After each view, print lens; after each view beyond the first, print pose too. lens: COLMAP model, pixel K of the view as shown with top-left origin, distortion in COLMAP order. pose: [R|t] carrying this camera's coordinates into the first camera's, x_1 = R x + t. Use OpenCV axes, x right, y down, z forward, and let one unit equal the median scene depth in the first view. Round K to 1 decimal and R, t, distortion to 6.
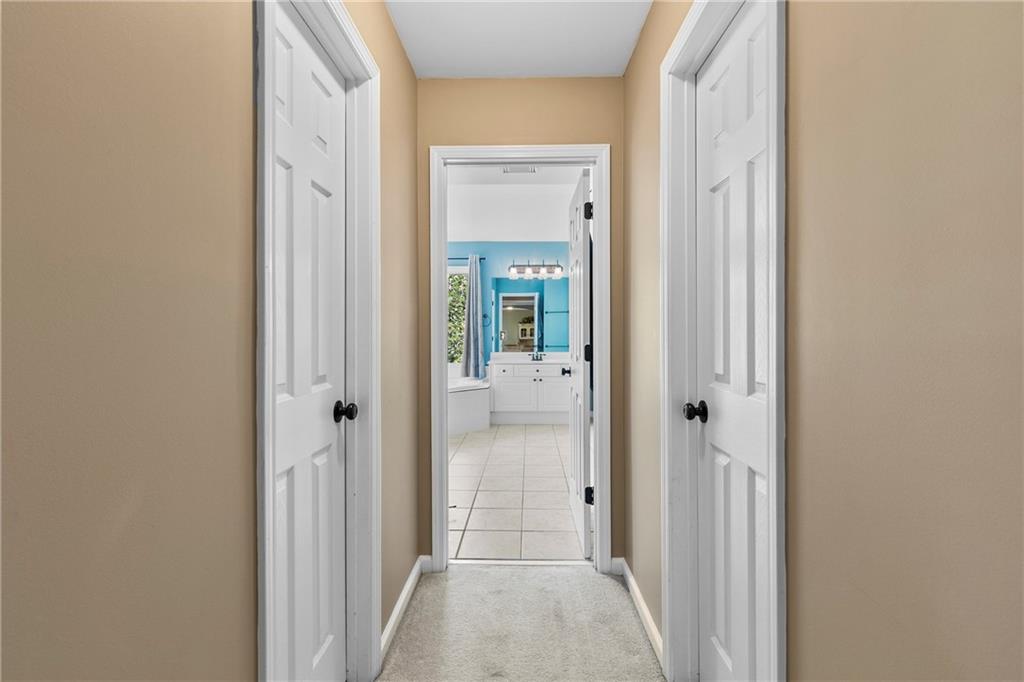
lens RADIAL K [[463.9, 0, 512.7], [0, 463.9, 335.5], [0, 0, 1]] dist [0.005462, -0.000372]
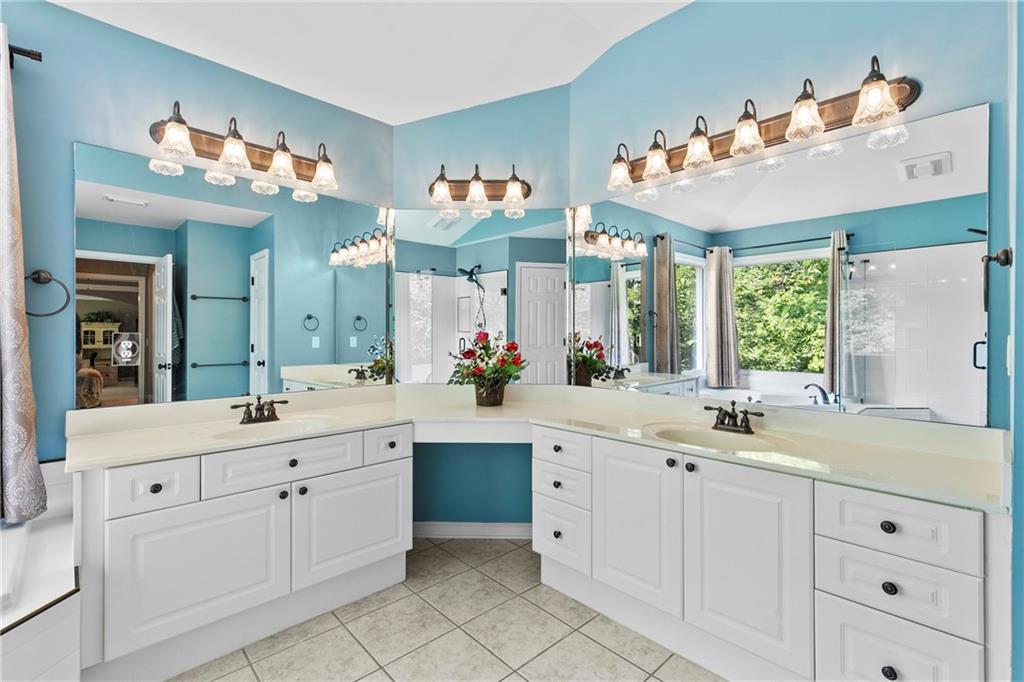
lens RADIAL K [[463.9, 0, 514.5], [0, 463.9, 335.9], [0, 0, 1]] dist [0.005462, -0.000372]
pose [[0.705387, 0.000208, 0.708822, -0.057696], [0.005377, 0.999970, -0.005644, -0.006222], [-0.708802, 0.007793, 0.705364, 0.626160]]
